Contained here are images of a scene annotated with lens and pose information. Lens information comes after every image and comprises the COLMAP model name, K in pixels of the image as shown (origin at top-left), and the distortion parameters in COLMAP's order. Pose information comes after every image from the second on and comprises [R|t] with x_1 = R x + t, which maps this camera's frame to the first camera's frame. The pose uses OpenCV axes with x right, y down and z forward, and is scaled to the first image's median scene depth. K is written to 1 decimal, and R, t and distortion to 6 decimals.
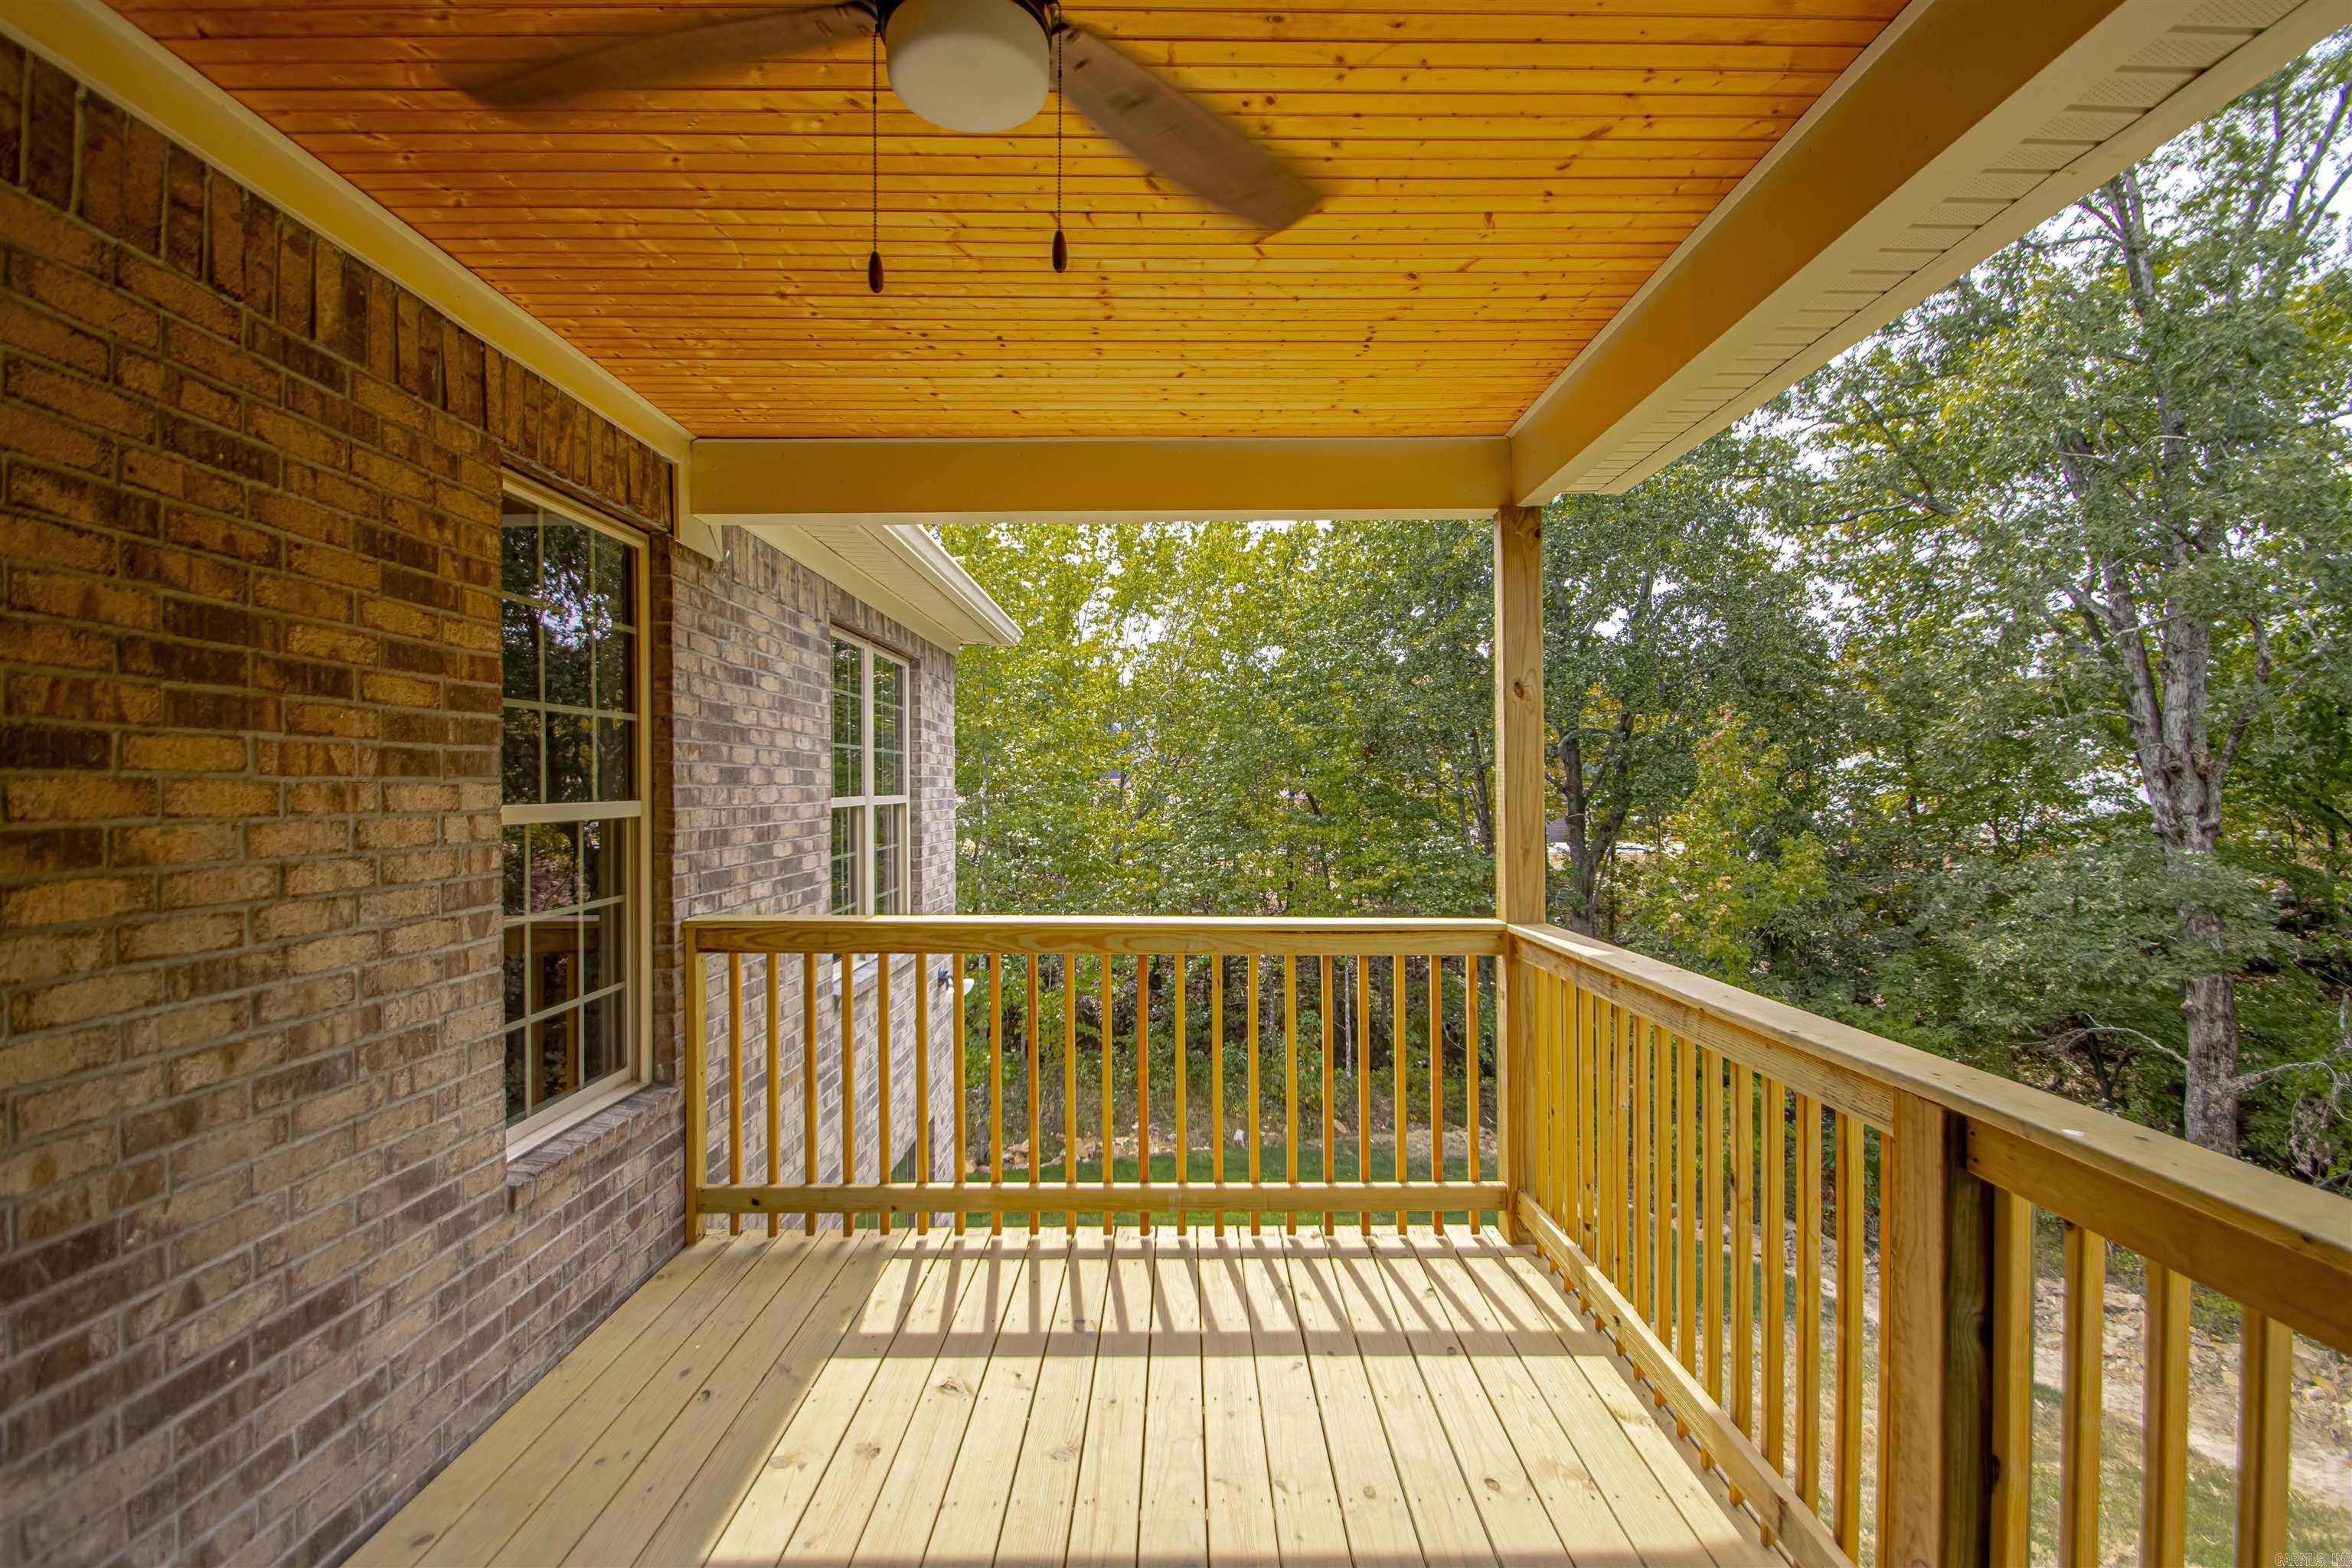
lens RADIAL K [[1118.4, 0, 1201.2], [0, 1118.4, 792.2], [0, 0, 1]] dist [0.026401, -0.023600]
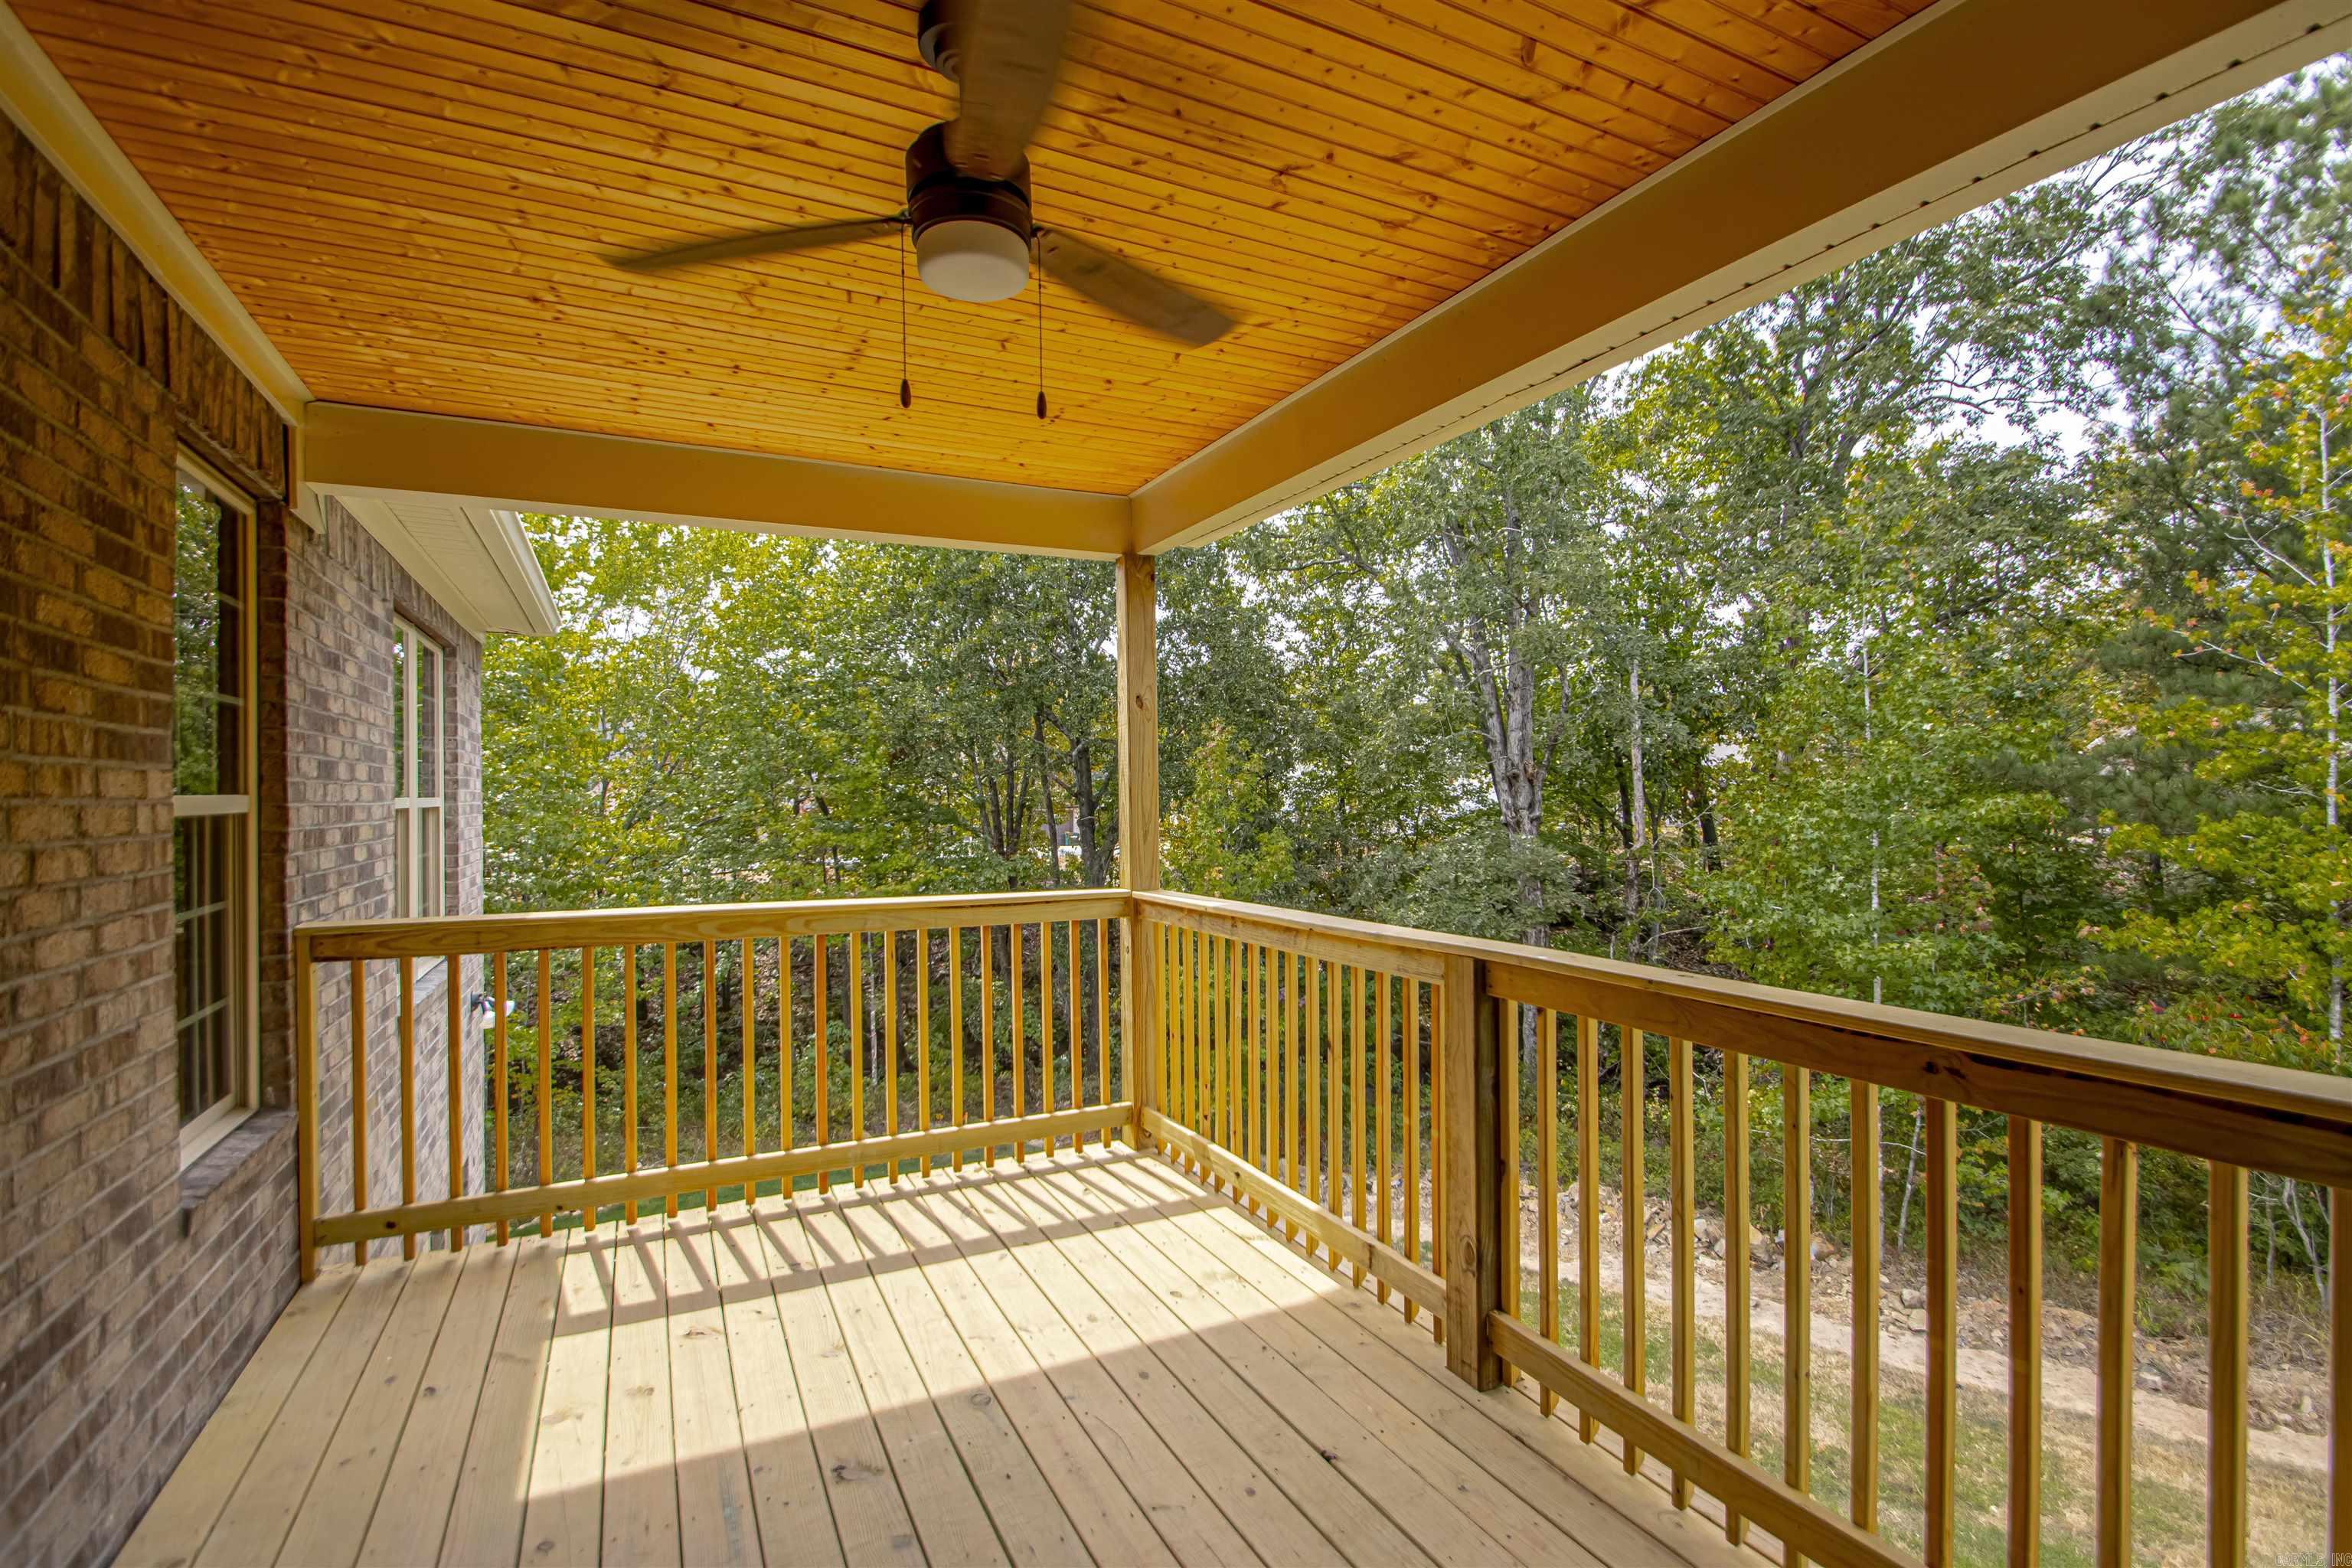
lens RADIAL K [[1127.6, 0, 1224.3], [0, 1127.6, 799.4], [0, 0, 1]] dist [0.022400, -0.016480]
pose [[0.890750, -0.009072, 0.454402, -0.201226], [0.010313, 0.999947, -0.000253, 0.017925], [-0.454376, 0.004911, 0.890797, -0.154596]]
